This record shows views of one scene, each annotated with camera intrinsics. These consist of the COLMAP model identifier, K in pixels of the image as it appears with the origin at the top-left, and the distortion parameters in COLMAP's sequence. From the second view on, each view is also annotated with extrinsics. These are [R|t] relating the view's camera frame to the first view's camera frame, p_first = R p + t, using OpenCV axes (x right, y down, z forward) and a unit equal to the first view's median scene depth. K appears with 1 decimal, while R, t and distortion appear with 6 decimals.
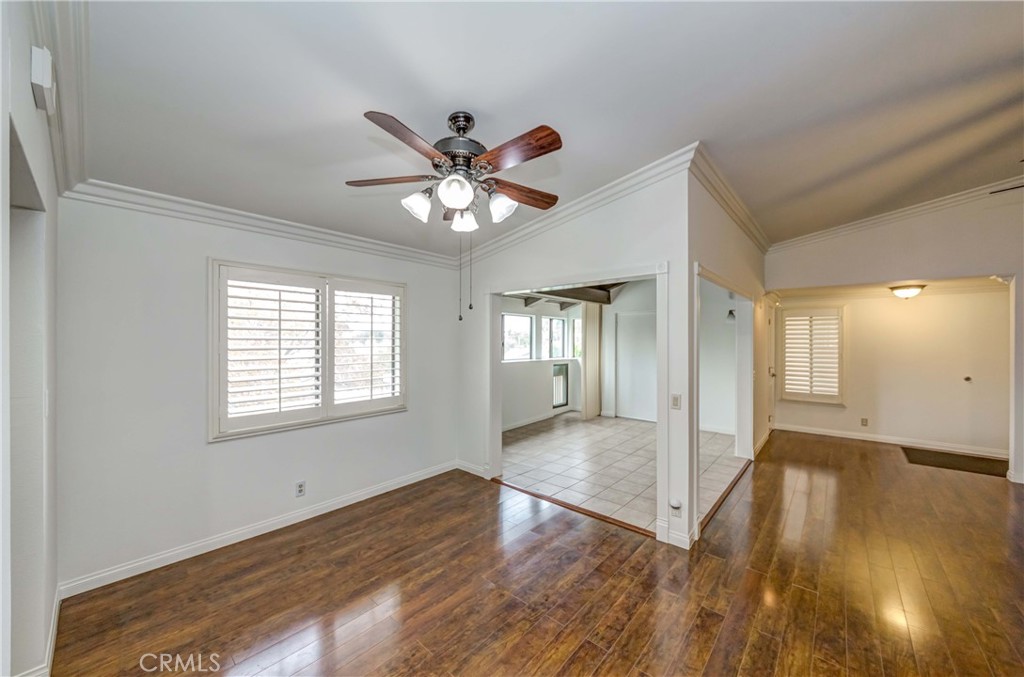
lens RADIAL K [[374.2, 0, 509.5], [0, 374.2, 341.0], [0, 0, 1]] dist [-0.010971, -0.000103]
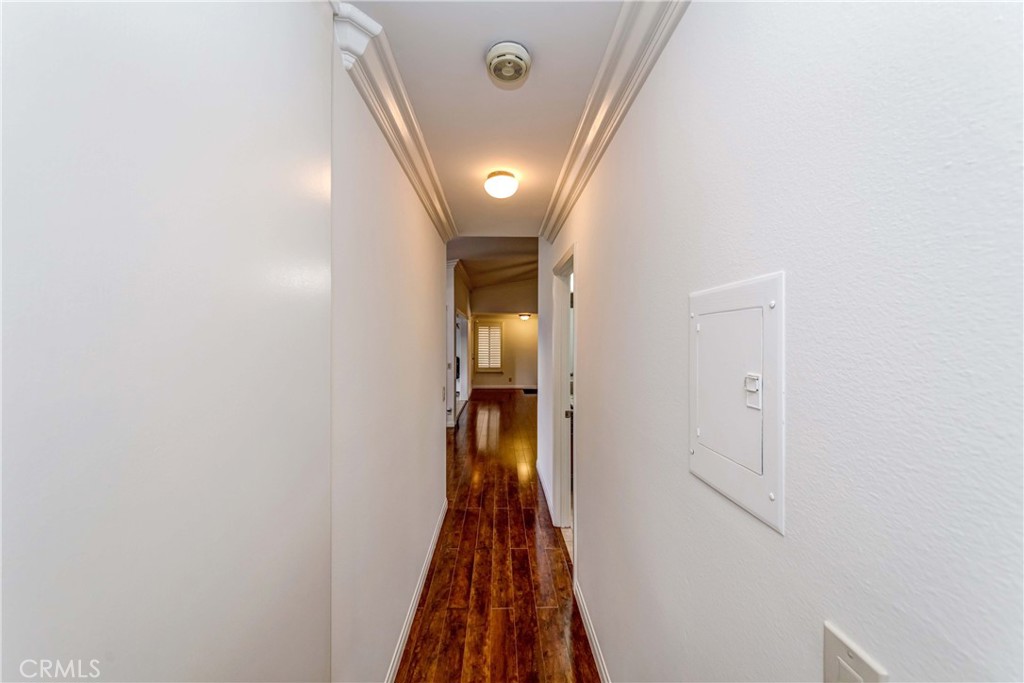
lens RADIAL K [[377.0, 0, 514.4], [0, 377.0, 335.7], [0, 0, 1]] dist [-0.000731, 0.000017]
pose [[0.719229, 0.008810, 0.694717, -0.568426], [-0.002994, 0.999950, -0.009581, -0.002795], [-0.694767, 0.004811, 0.719219, -0.617886]]
